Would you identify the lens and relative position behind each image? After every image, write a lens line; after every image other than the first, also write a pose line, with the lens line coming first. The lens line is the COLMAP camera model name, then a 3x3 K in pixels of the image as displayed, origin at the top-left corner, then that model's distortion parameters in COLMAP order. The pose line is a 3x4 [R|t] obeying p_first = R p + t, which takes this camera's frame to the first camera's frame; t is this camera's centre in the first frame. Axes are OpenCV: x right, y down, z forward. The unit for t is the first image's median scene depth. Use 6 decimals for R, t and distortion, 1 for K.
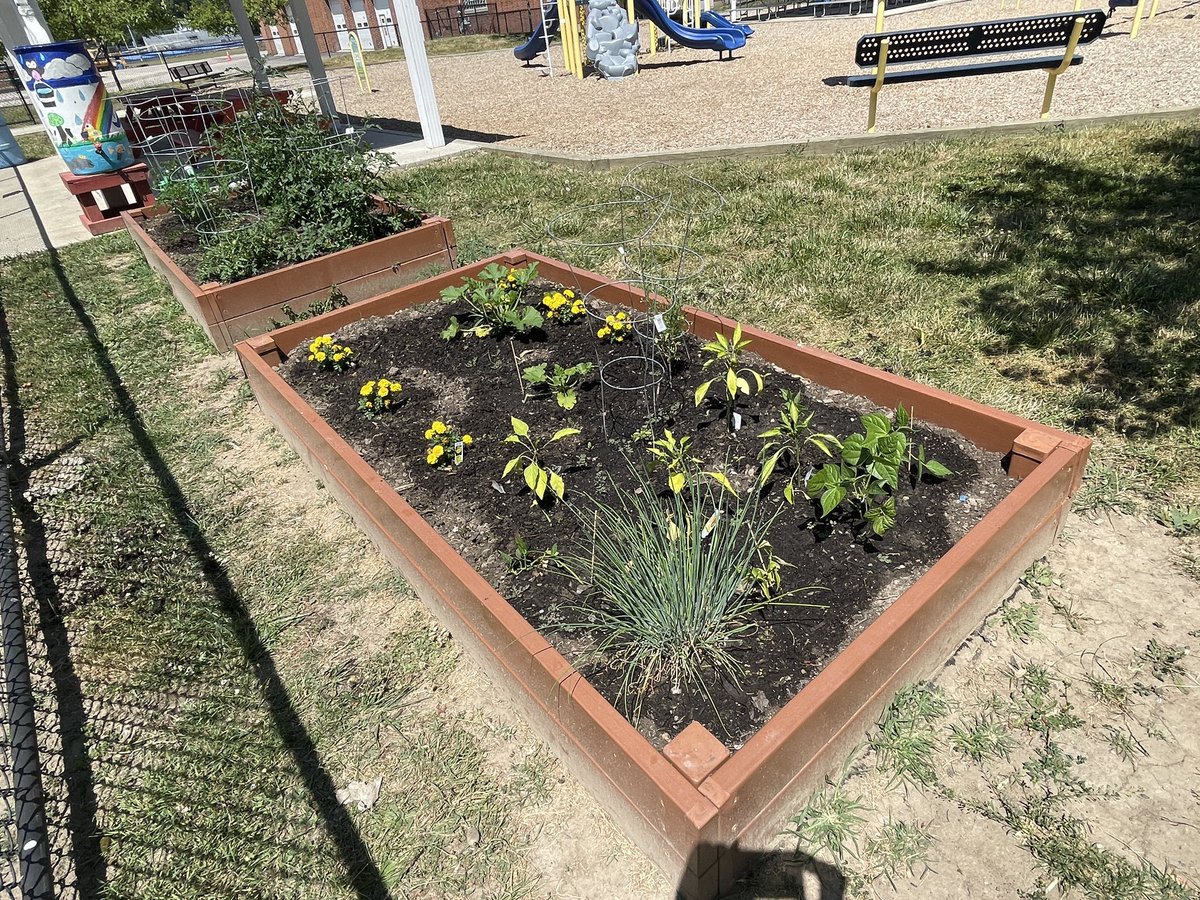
lens RADIAL K [[697.1, 0, 604.4], [0, 697.1, 448.5], [0, 0, 1]] dist [-0.007596, 0.000975]
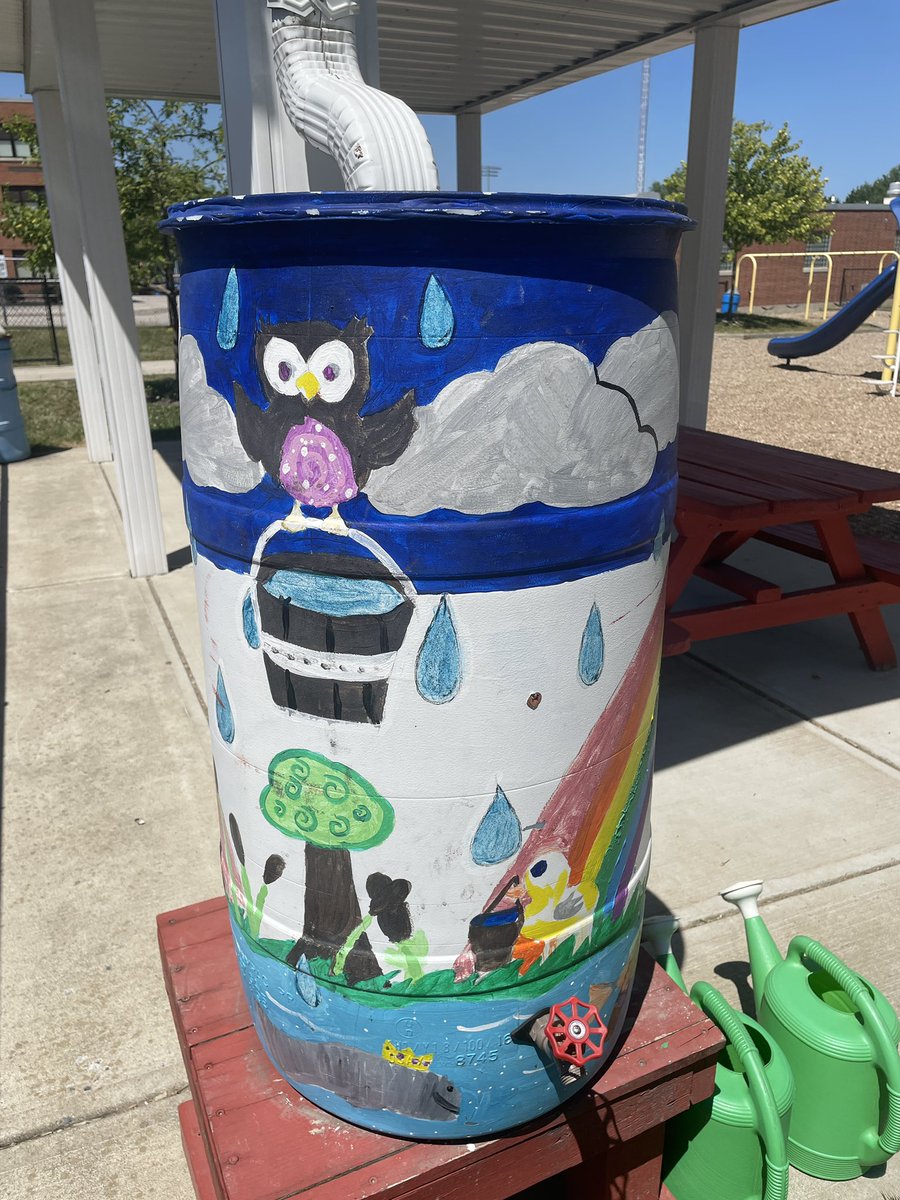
lens RADIAL K [[905.5, 0, 450.9], [0, 905.5, 603.0], [0, 0, 1]] dist [0.005683, 0.000835]
pose [[0.964683, 0.168618, -0.202373, -0.520152], [-0.208643, 0.958093, -0.196282, -0.335322], [0.160795, 0.231573, 0.959437, 0.592760]]
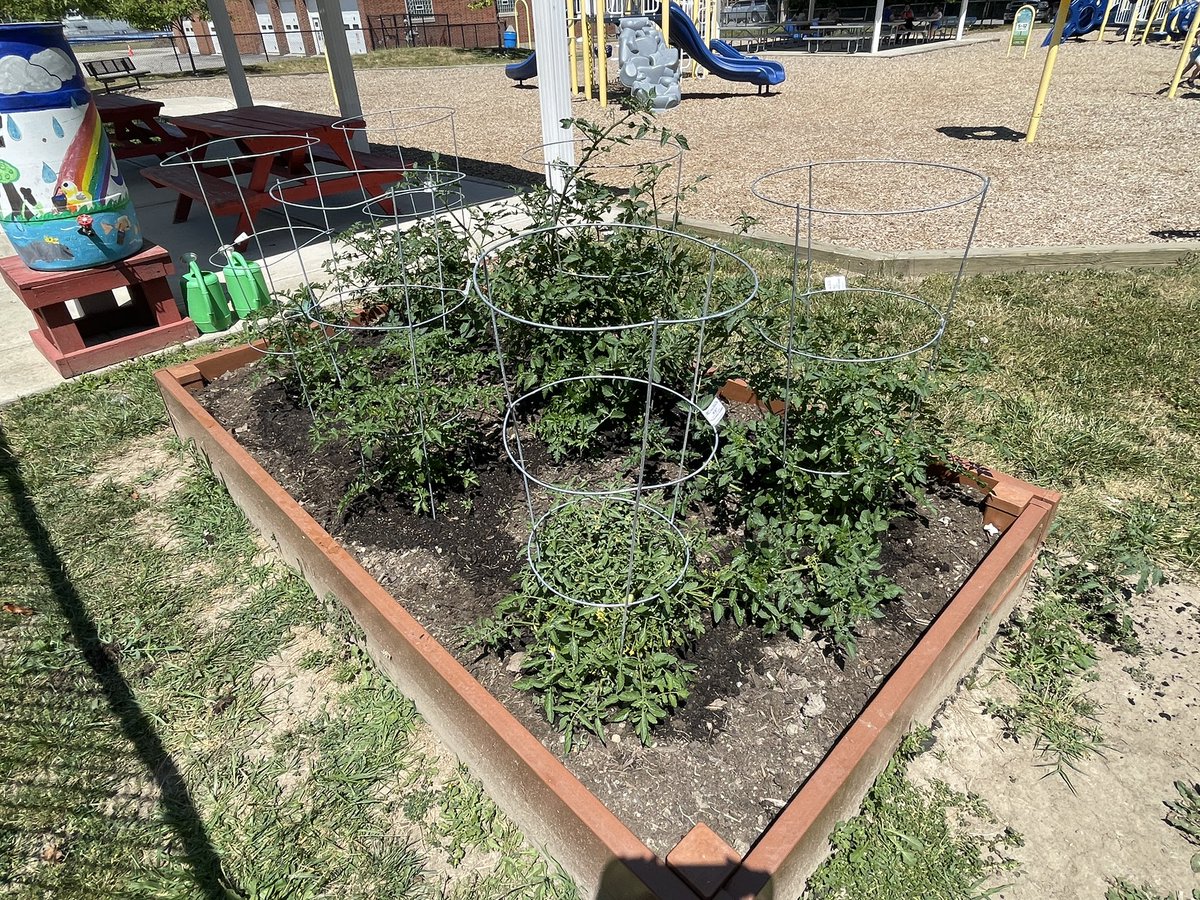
lens RADIAL K [[697.1, 0, 603.1], [0, 697.1, 448.4], [0, 0, 1]] dist [-0.007596, 0.000975]
pose [[0.993210, -0.000071, 0.116337, -0.284221], [0.002757, 0.999733, -0.022928, -0.178085], [-0.116304, 0.023093, 0.992945, 0.307825]]
